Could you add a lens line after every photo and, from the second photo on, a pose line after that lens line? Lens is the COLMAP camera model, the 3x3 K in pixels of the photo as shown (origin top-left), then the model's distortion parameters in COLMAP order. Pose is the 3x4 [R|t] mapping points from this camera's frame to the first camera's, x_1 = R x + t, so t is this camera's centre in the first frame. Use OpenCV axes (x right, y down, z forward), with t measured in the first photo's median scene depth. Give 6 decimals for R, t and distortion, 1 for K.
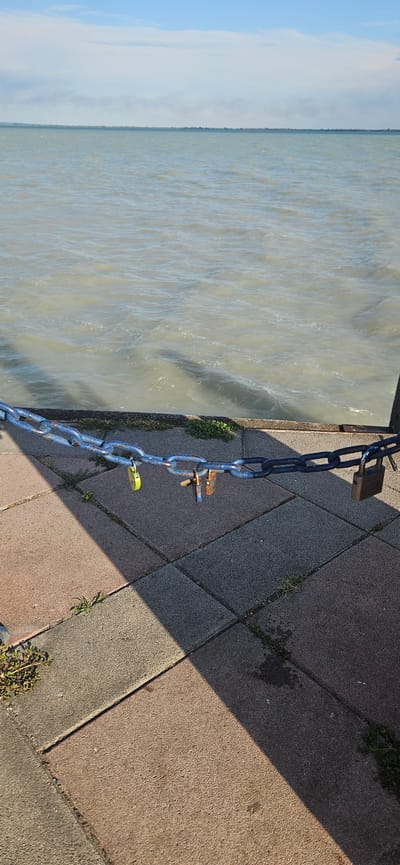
lens RADIAL K [[602.3, 0, 188.8], [0, 602.3, 434.2], [0, 0, 1]] dist [0.084716, -0.072585]
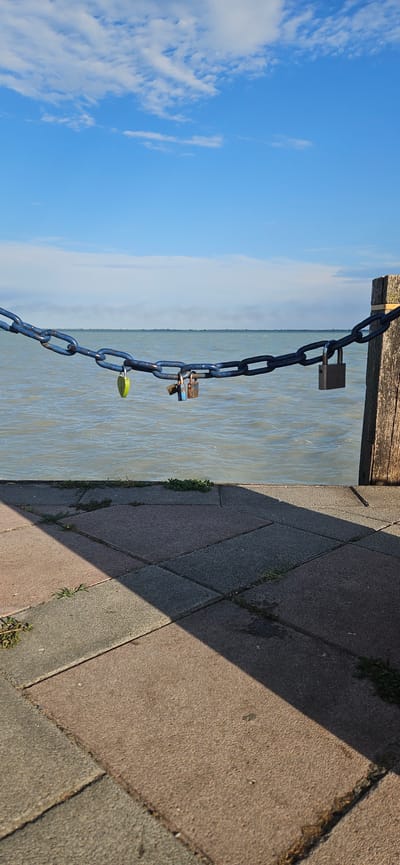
lens RADIAL K [[602.3, 0, 188.8], [0, 602.3, 434.2], [0, 0, 1]] dist [0.084716, -0.072585]
pose [[0.998605, -0.018427, 0.049483, -0.020443], [0.032867, 0.950375, -0.309366, 0.382262], [-0.041326, 0.310561, 0.949655, -0.017553]]
